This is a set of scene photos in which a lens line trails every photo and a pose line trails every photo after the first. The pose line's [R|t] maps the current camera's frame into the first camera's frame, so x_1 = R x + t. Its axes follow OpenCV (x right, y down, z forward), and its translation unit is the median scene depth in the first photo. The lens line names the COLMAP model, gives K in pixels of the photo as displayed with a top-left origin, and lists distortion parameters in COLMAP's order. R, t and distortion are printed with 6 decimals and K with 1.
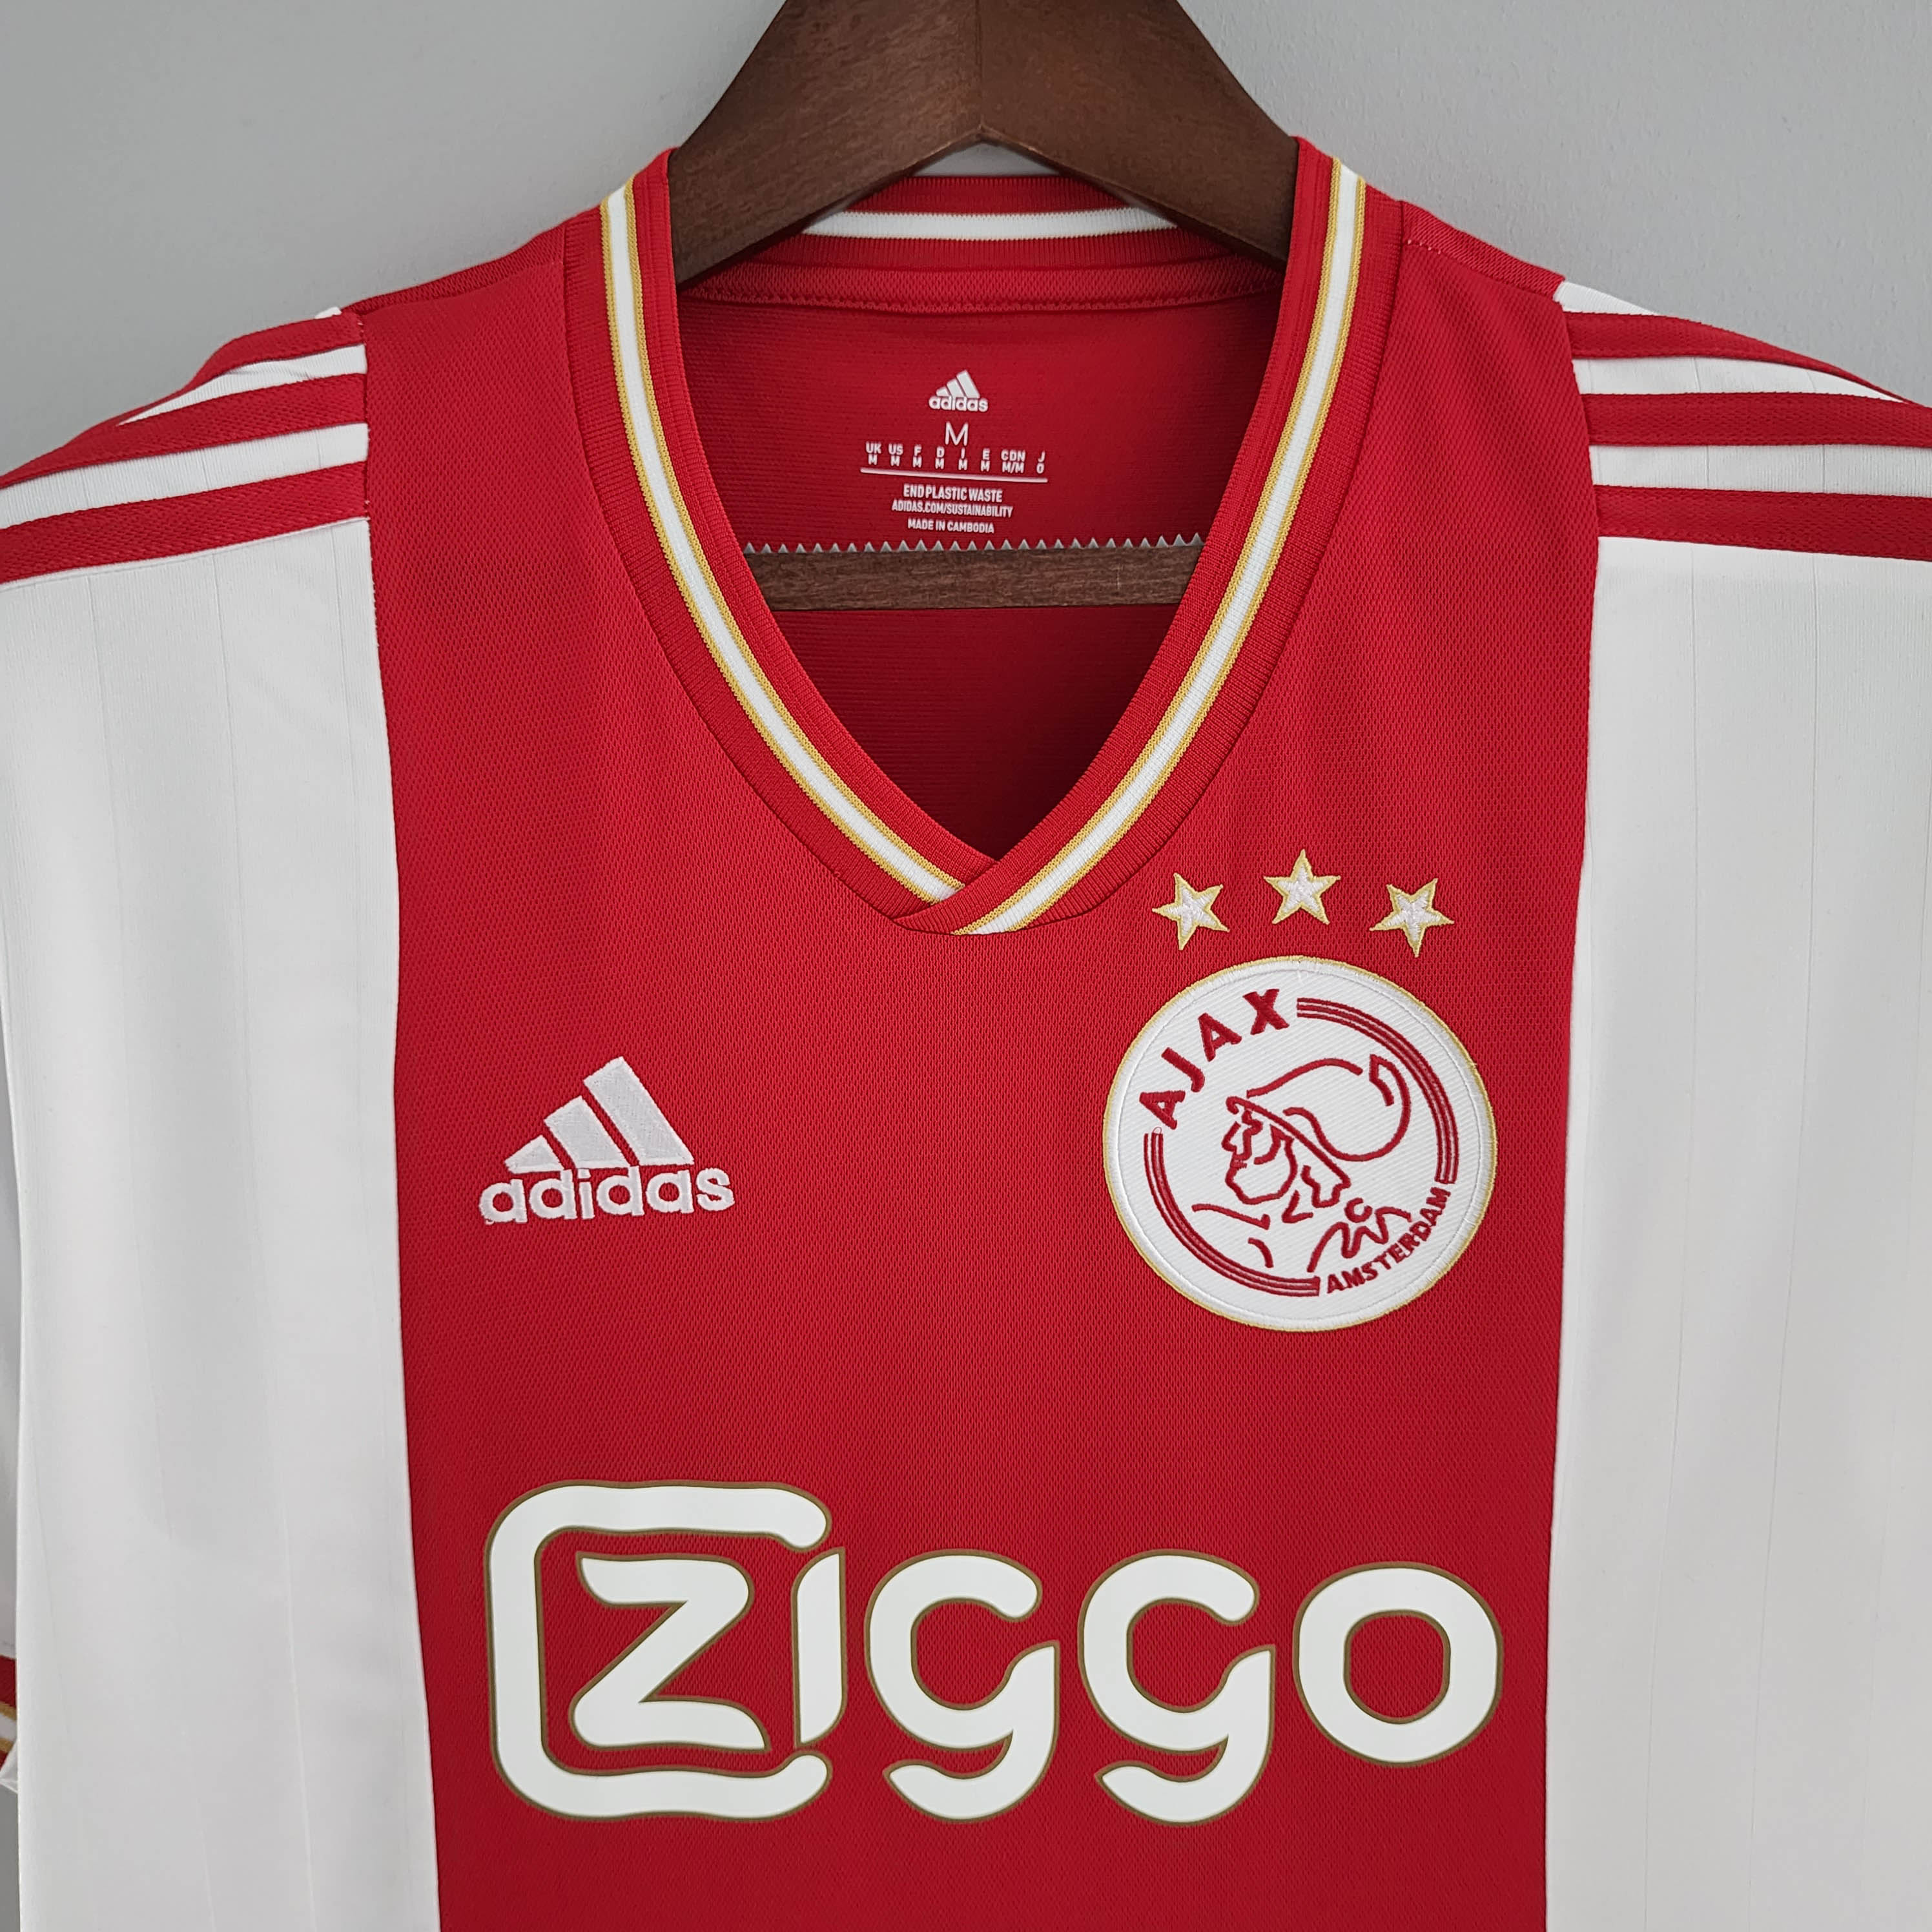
lens RADIAL K [[1779.4, 0, 964.4], [0, 1779.4, 936.5], [0, 0, 1]] dist [0.136508, -0.401249]
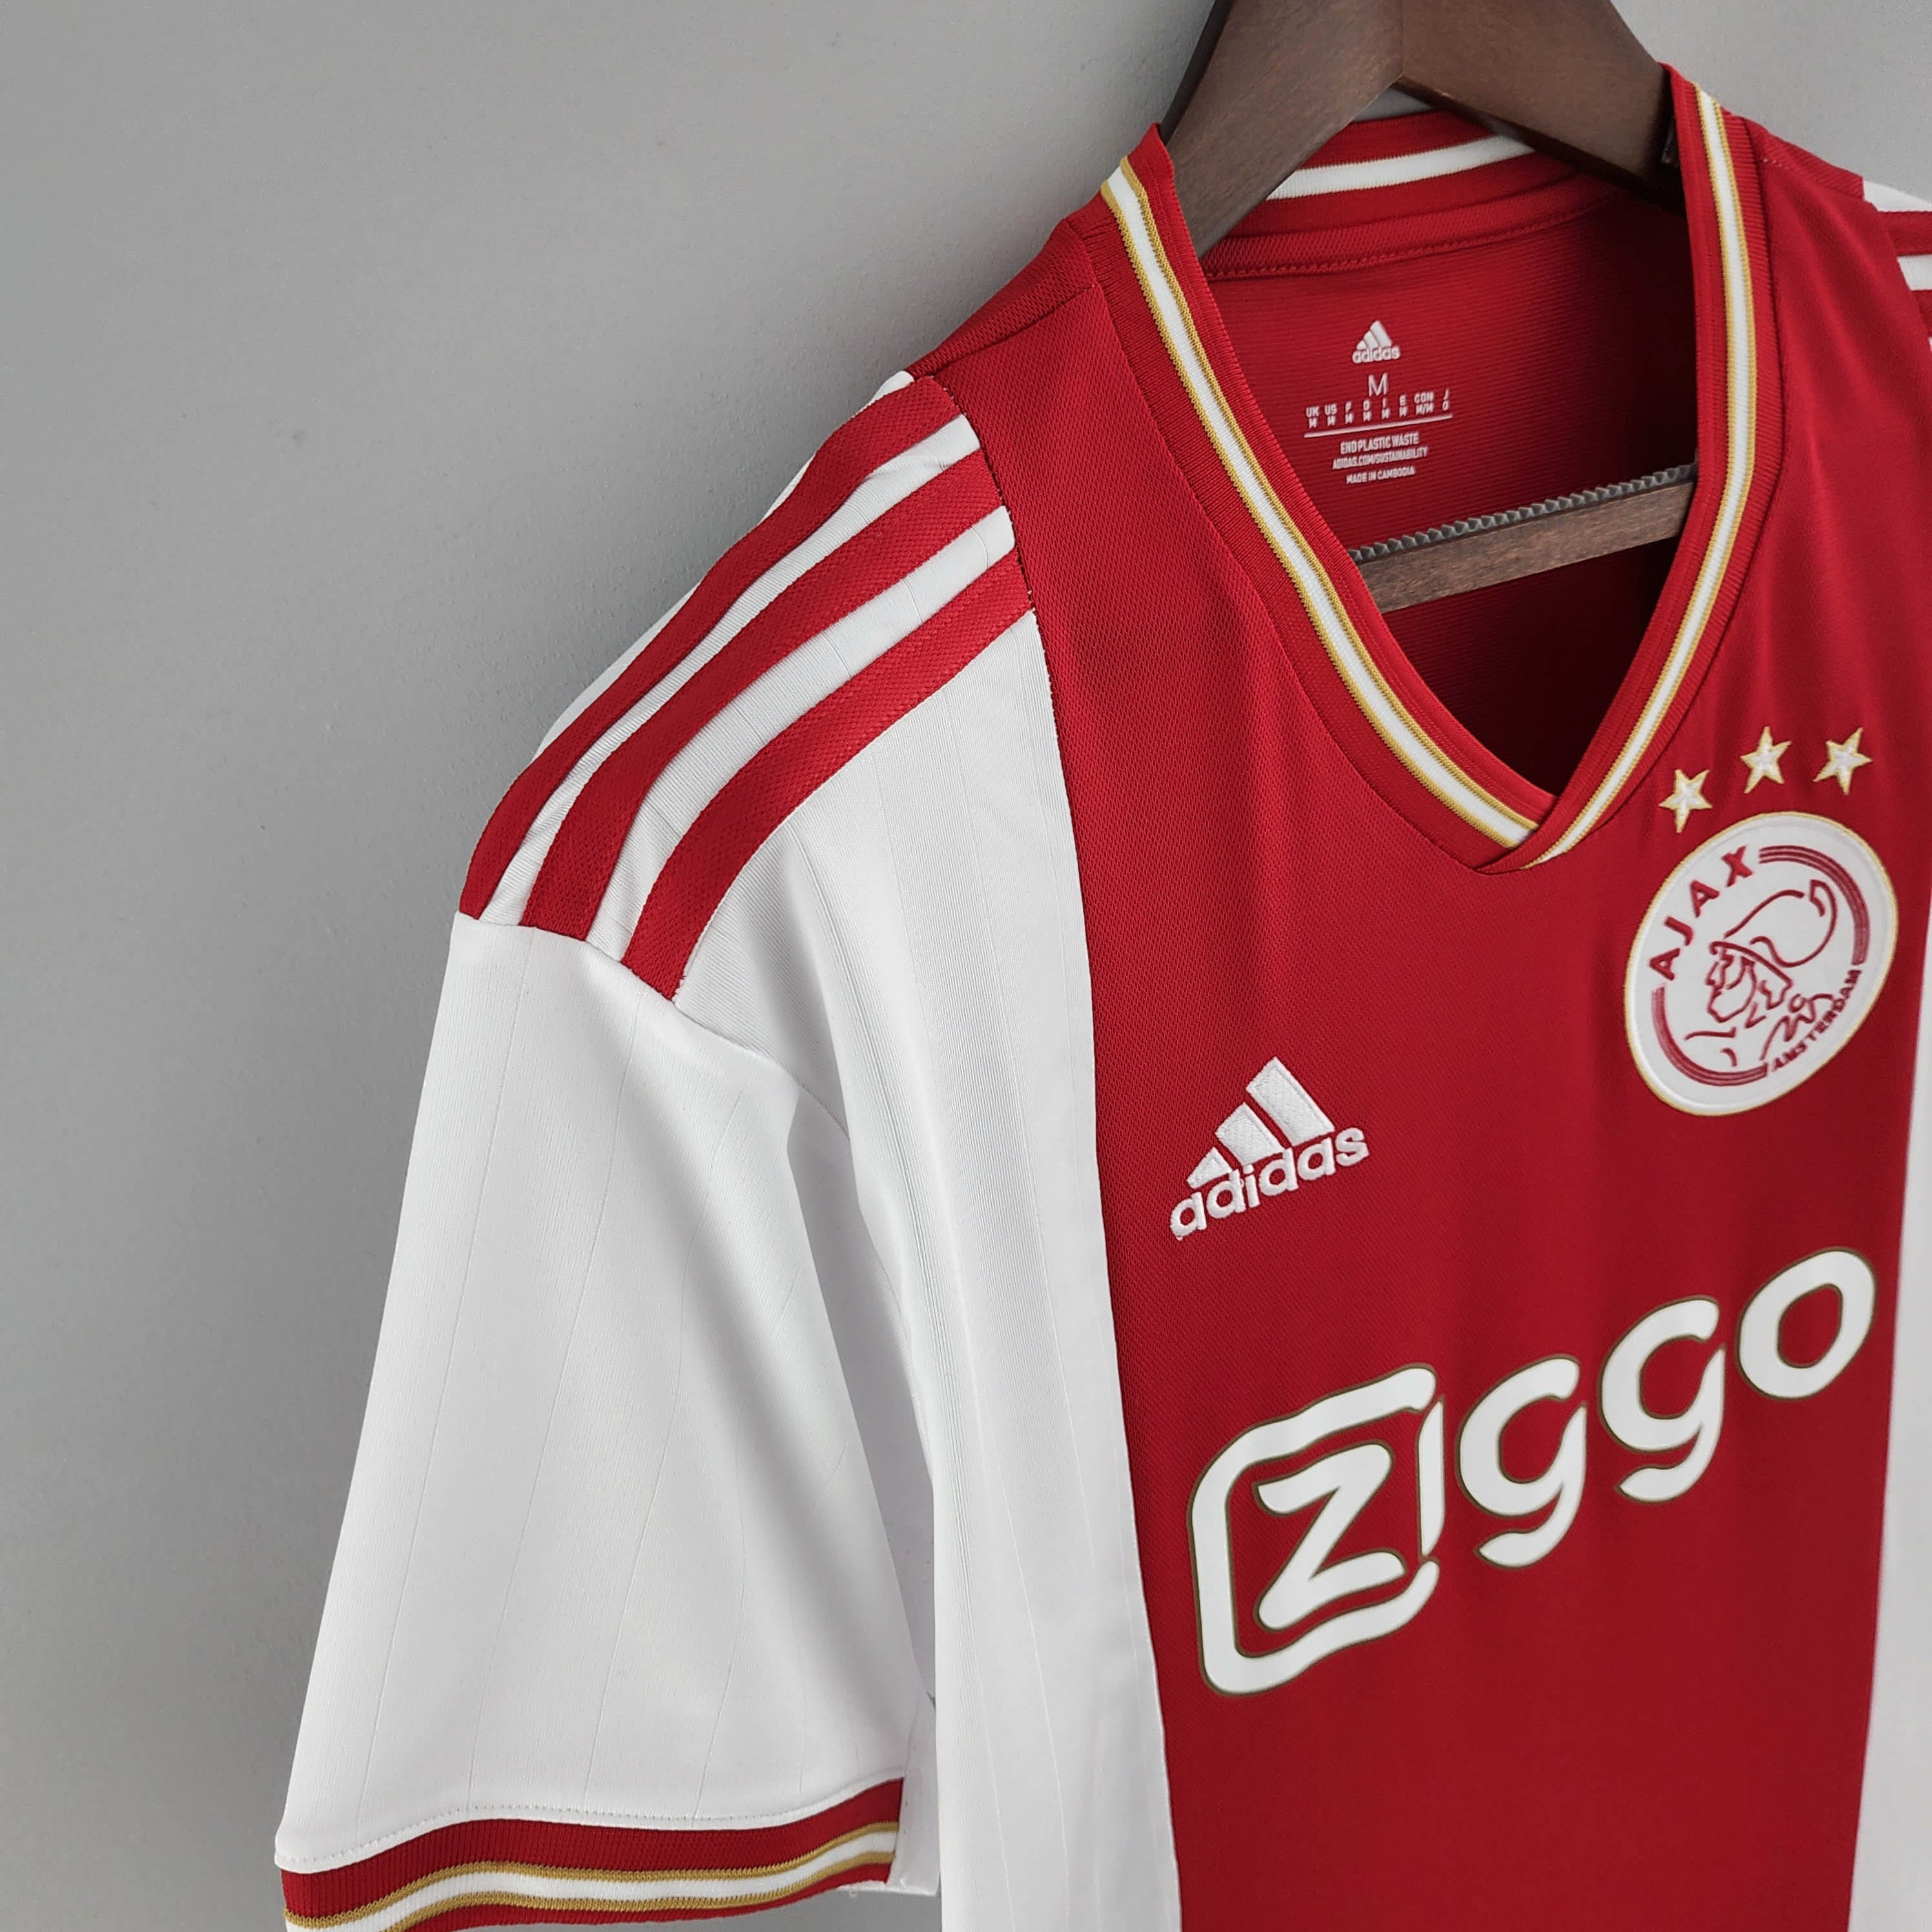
lens RADIAL K [[1826.5, 0, 966.0], [0, 1826.5, 966.0], [0, 0, 1]] dist [0.008959, -0.016149]
pose [[0.897153, -0.266401, 0.352344, -0.715707], [0.188768, 0.952386, 0.239432, -0.274579], [-0.399353, -0.148296, 0.904724, 0.104148]]
